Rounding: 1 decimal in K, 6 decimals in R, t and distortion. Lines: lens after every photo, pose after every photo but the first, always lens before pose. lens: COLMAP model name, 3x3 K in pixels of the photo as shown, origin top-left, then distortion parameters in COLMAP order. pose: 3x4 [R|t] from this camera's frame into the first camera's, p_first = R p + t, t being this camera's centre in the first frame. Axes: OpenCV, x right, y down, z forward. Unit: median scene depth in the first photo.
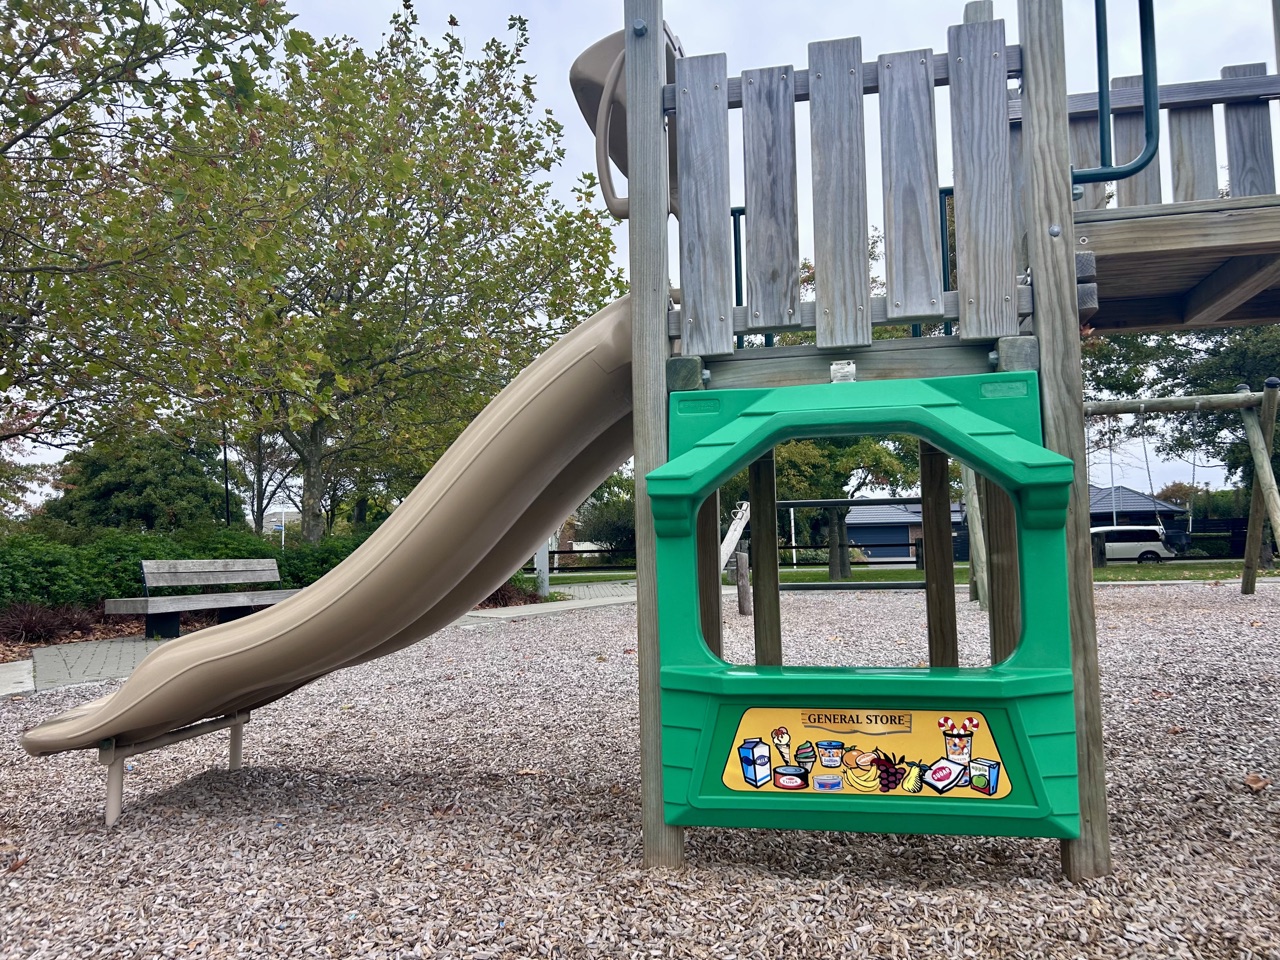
lens RADIAL K [[964.0, 0, 635.0], [0, 964.0, 486.6], [0, 0, 1]] dist [0.022423, -0.025646]
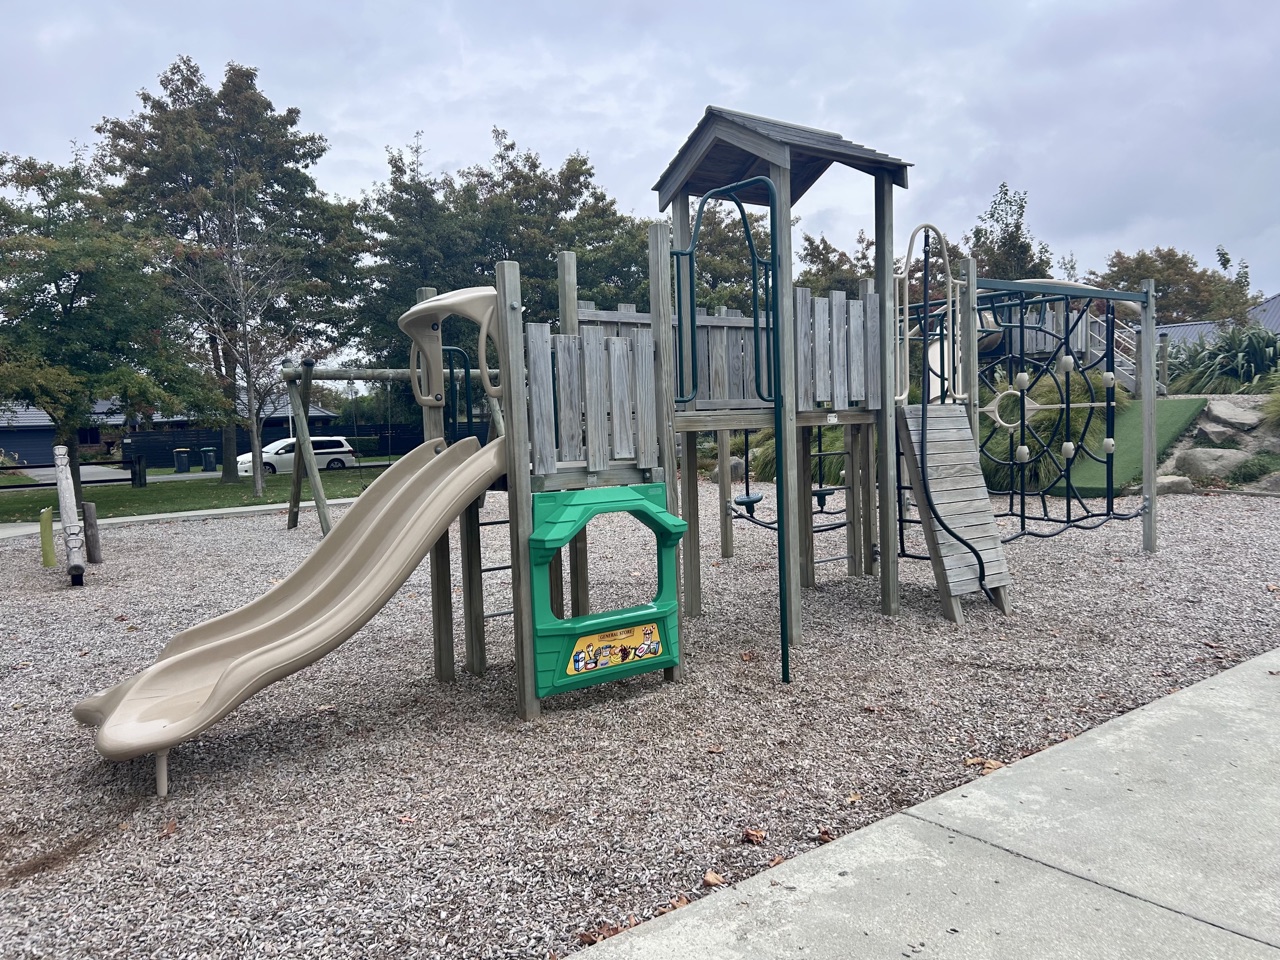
lens RADIAL K [[964.0, 0, 642.9], [0, 964.0, 487.1], [0, 0, 1]] dist [0.022423, -0.025646]
pose [[0.651948, -0.052746, 0.756427, -1.478123], [-0.033400, 0.994612, 0.098141, -0.348617], [-0.757528, -0.089247, 0.646673, -0.541889]]
